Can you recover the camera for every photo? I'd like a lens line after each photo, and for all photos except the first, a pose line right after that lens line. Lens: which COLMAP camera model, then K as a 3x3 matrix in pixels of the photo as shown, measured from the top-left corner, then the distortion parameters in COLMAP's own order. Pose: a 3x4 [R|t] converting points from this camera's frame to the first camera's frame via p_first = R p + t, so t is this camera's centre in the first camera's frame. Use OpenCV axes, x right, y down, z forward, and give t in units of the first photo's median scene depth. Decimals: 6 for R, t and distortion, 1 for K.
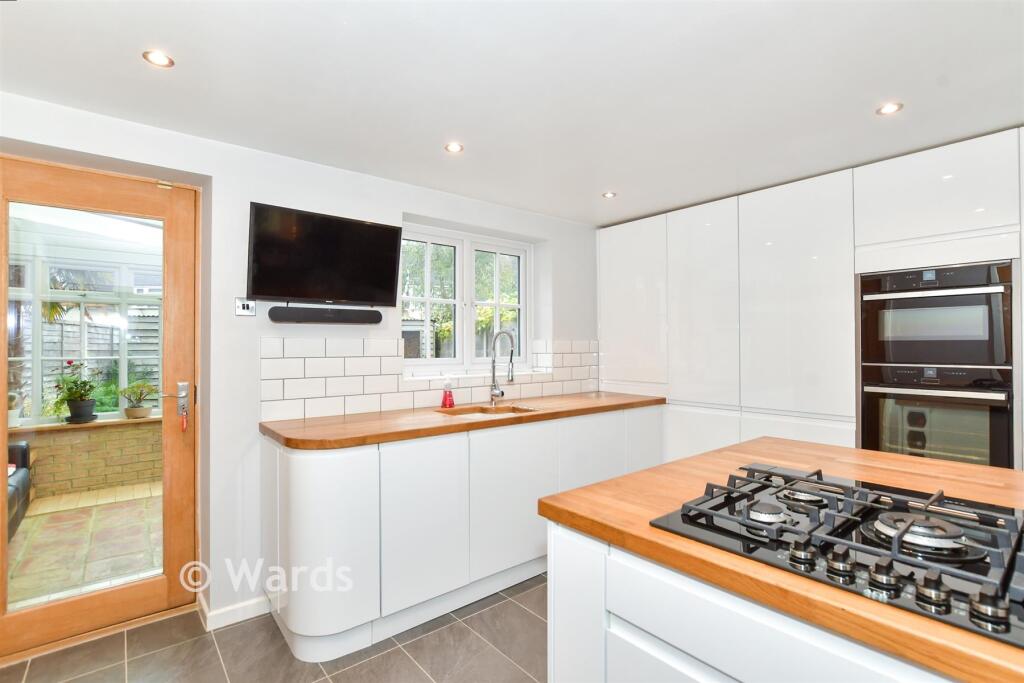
lens RADIAL K [[476.8, 0, 504.0], [0, 476.8, 342.3], [0, 0, 1]] dist [-0.018904, 0.000060]
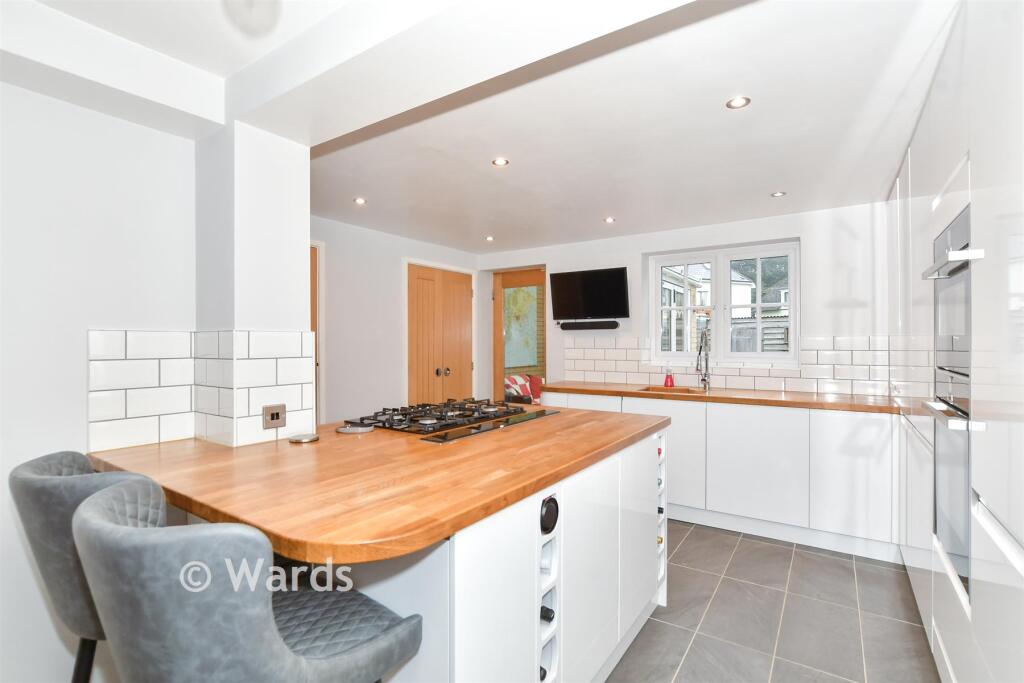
lens RADIAL K [[476.8, 0, 512.7], [0, 476.8, 341.9], [0, 0, 1]] dist [-0.018904, 0.000060]
pose [[0.293820, 0.000348, -0.955861, 1.222727], [0.002960, 0.999995, 0.001273, 0.003398], [0.955856, -0.003203, 0.293817, 0.179455]]
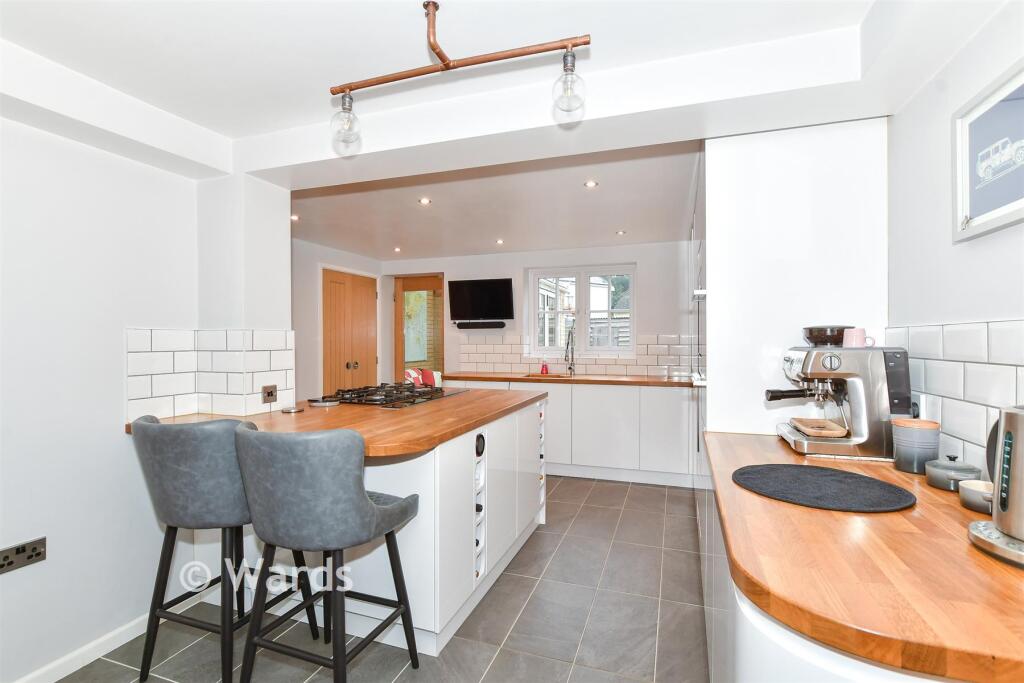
lens RADIAL K [[476.8, 0, 512.8], [0, 476.8, 339.6], [0, 0, 1]] dist [-0.018904, 0.000060]
pose [[0.529795, 0.002008, -0.848123, 1.496454], [0.001485, 0.999993, 0.003295, 0.003323], [0.848124, -0.003005, 0.529789, -0.036395]]
